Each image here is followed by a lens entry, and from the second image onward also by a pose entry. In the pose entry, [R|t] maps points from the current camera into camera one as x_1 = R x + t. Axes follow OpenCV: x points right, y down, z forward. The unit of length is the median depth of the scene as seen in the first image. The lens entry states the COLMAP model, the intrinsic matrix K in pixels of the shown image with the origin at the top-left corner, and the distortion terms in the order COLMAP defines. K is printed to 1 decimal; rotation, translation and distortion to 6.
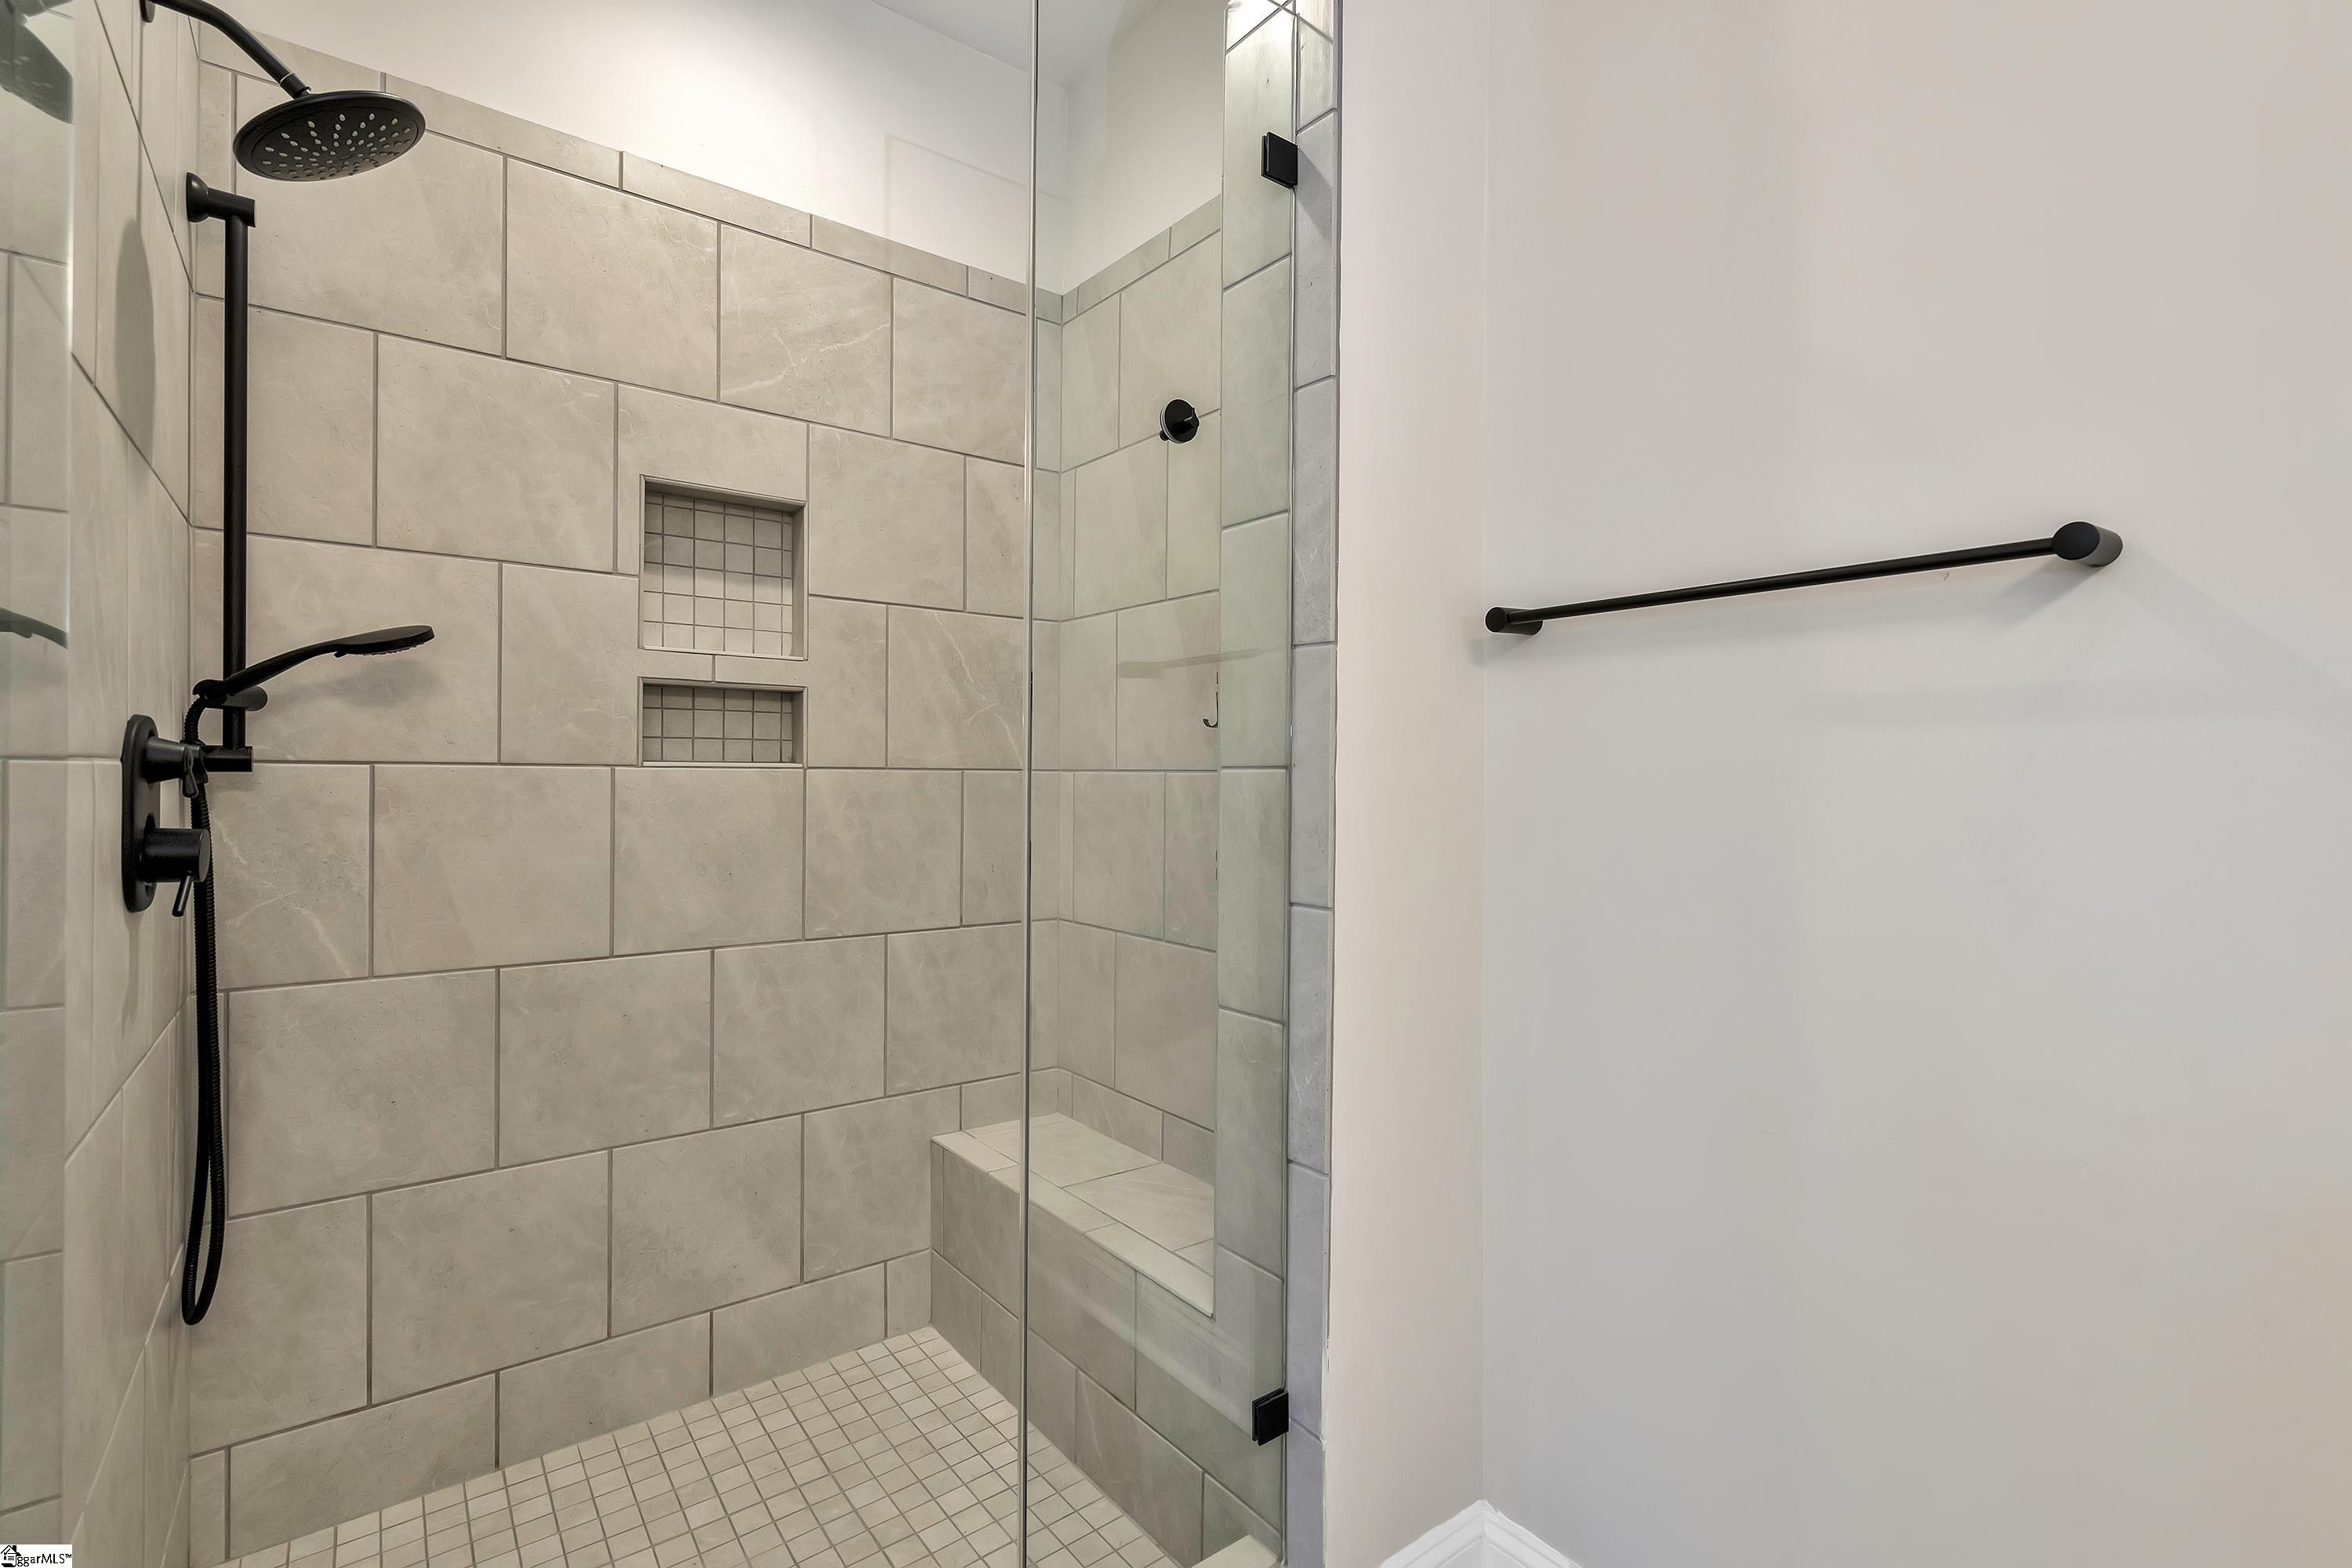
lens RADIAL K [[1056.7, 0, 1176.0], [0, 1056.7, 777.8], [0, 0, 1]] dist [-0.007130, 0.002473]
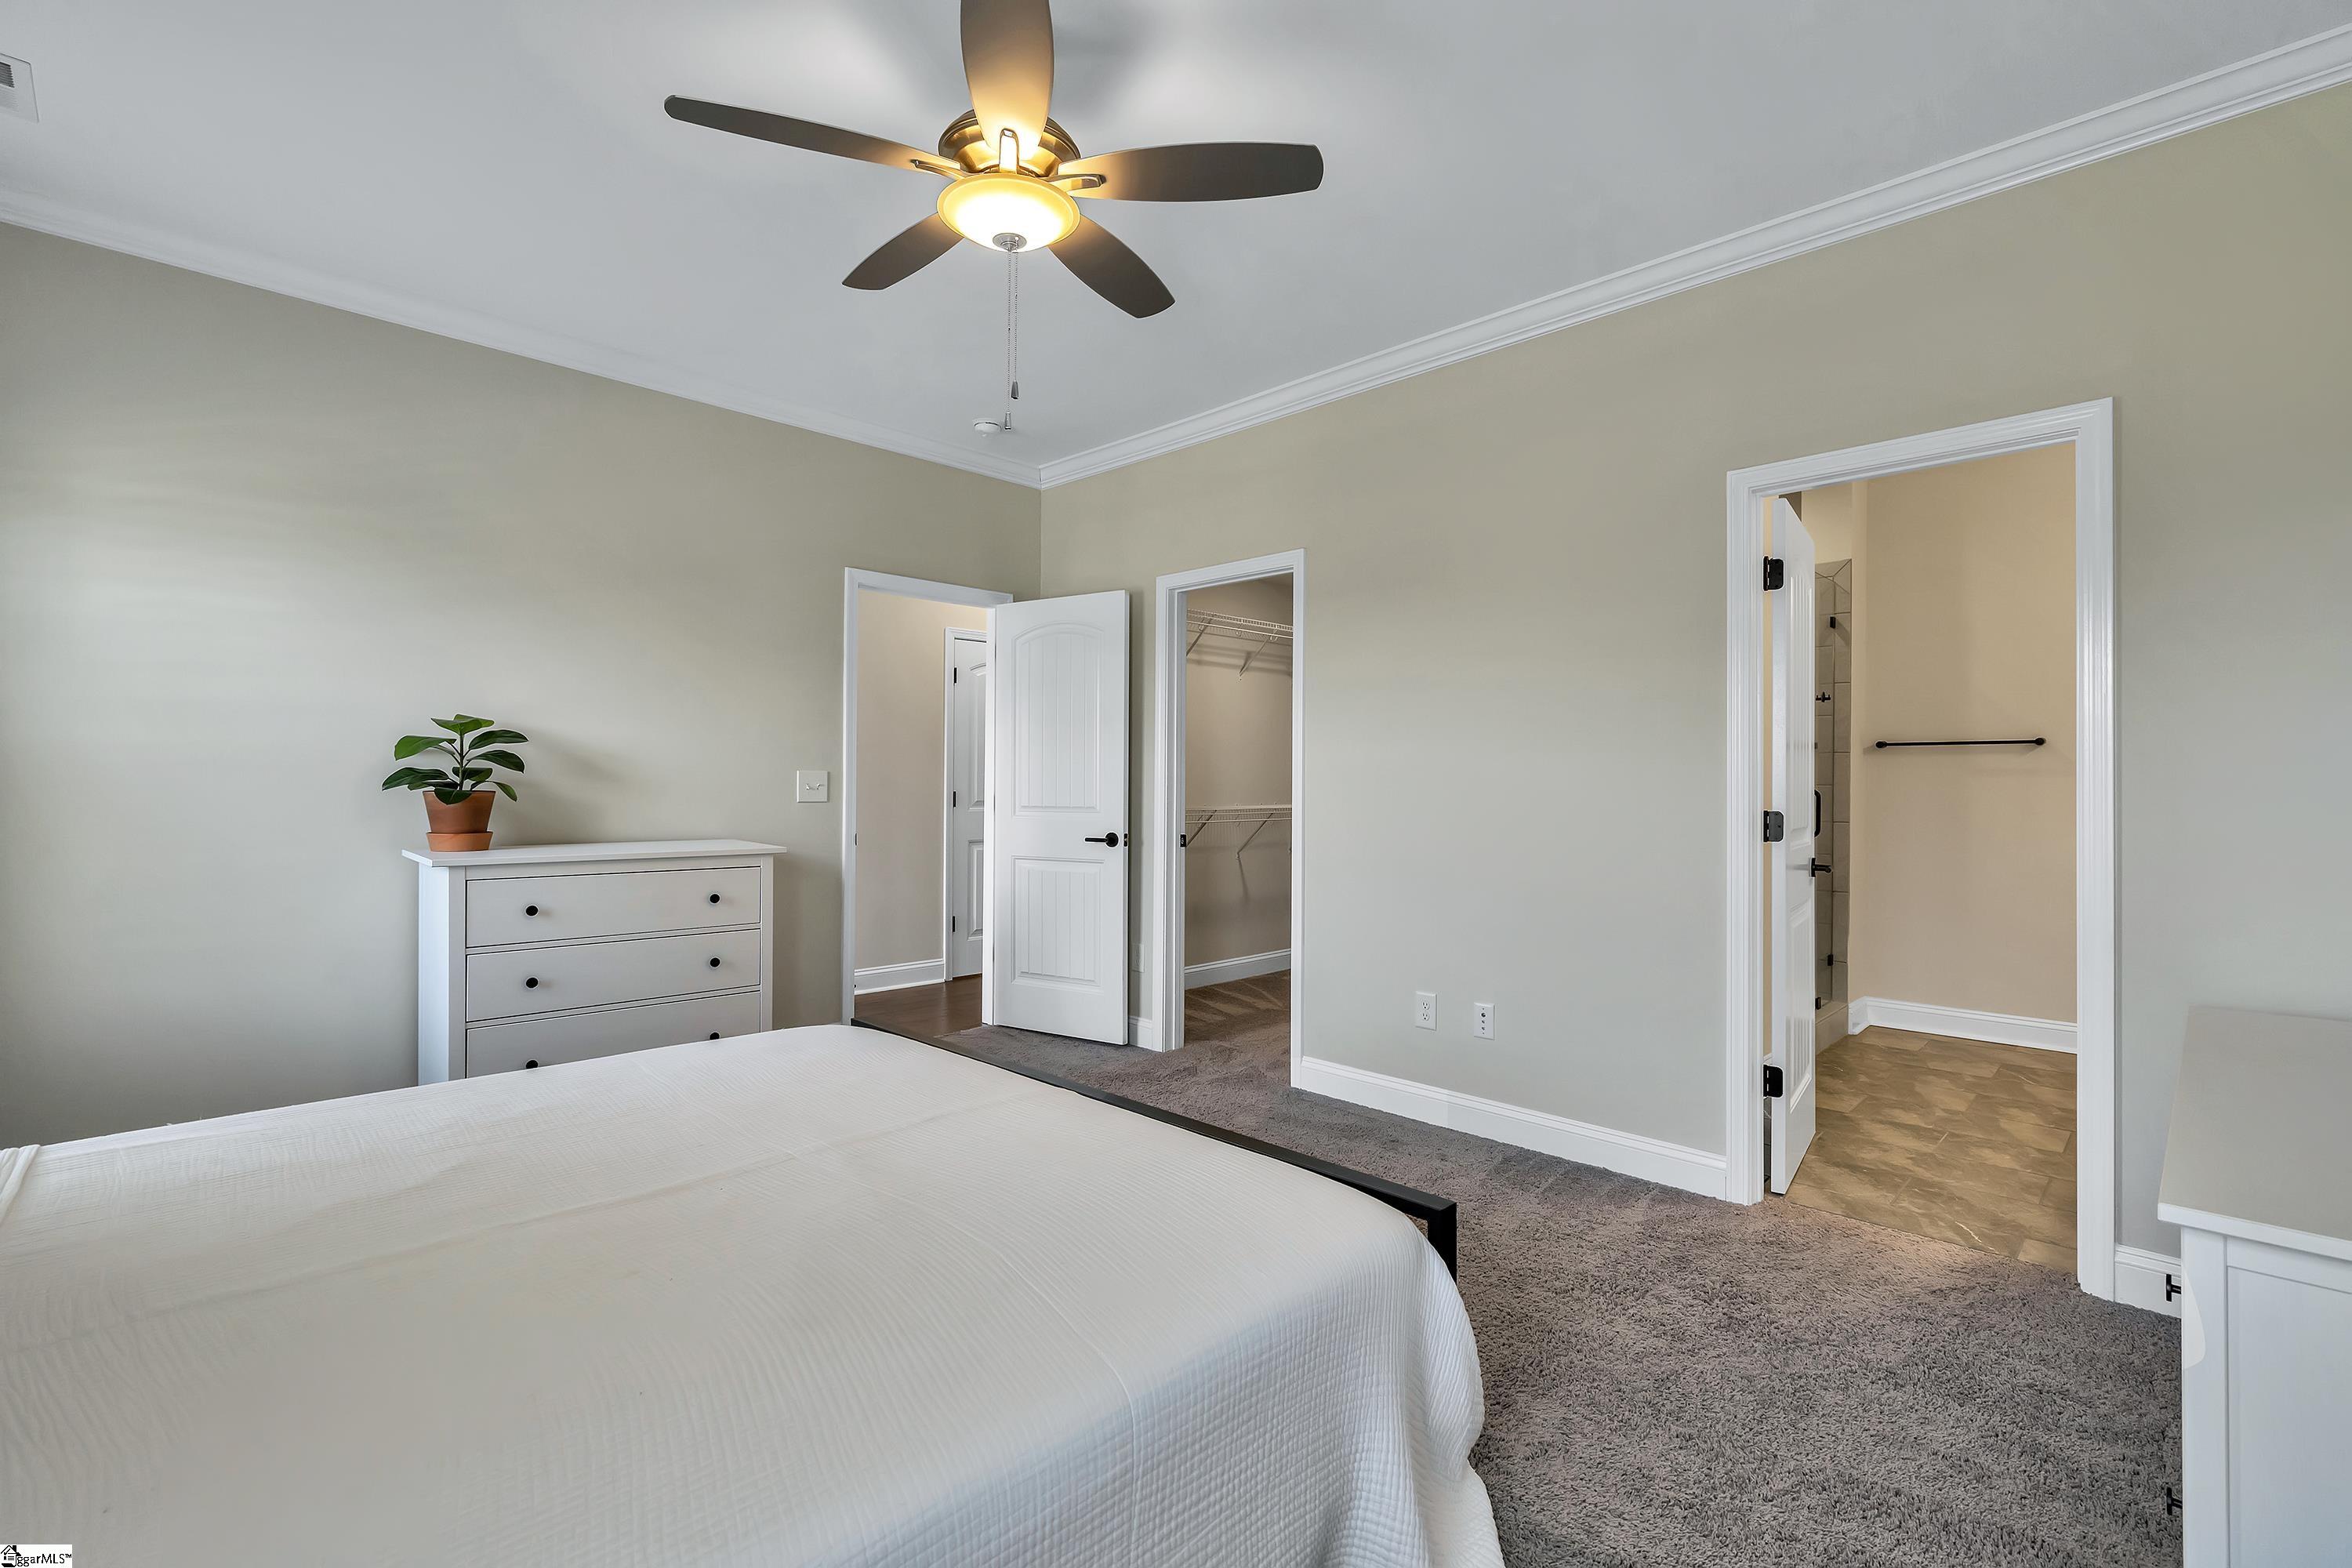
lens RADIAL K [[1056.7, 0, 1166.4], [0, 1056.7, 787.7], [0, 0, 1]] dist [-0.007130, 0.002473]
pose [[0.991656, 0.004840, 0.128820, -2.686754], [-0.004563, 0.999987, -0.002441, 0.019824], [-0.128830, 0.001833, 0.991665, -2.361794]]
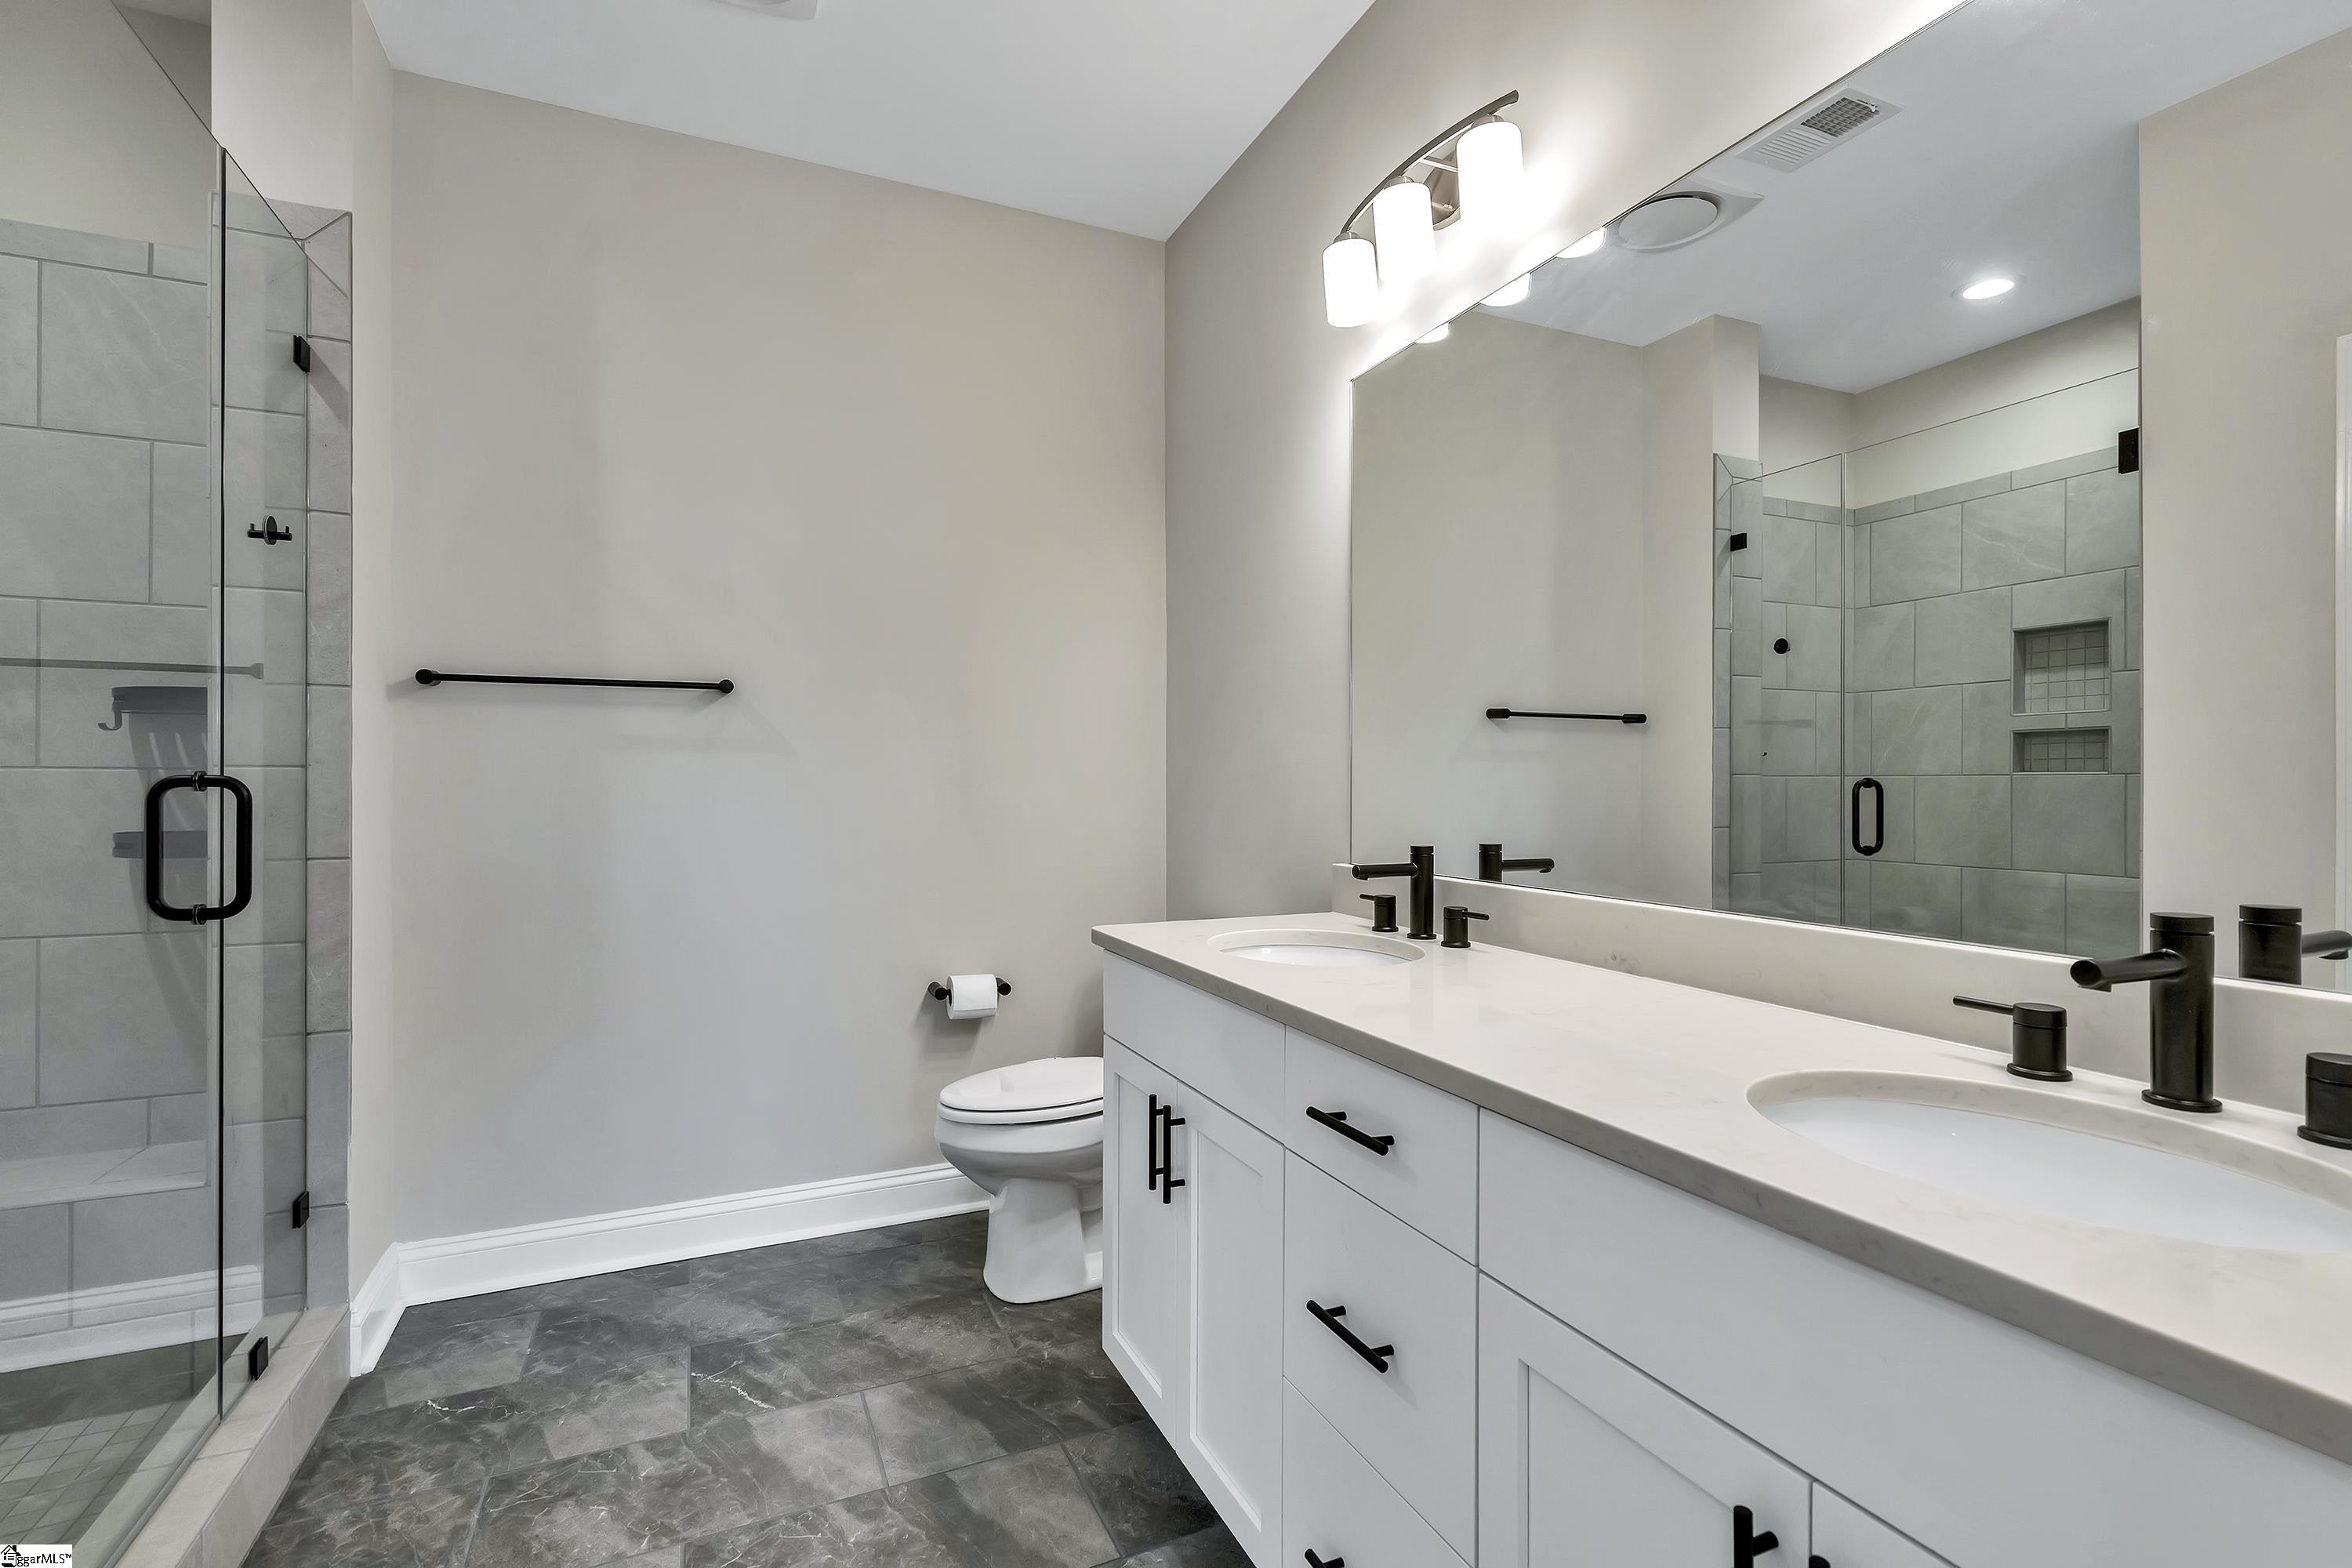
lens RADIAL K [[1056.7, 0, 1168.7], [0, 1056.7, 772.6], [0, 0, 1]] dist [-0.007130, 0.002473]
pose [[0.233070, 0.004516, 0.972450, -1.040255], [0.006491, 0.999960, -0.006200, 0.015390], [-0.972438, 0.007757, 0.233031, -0.511098]]
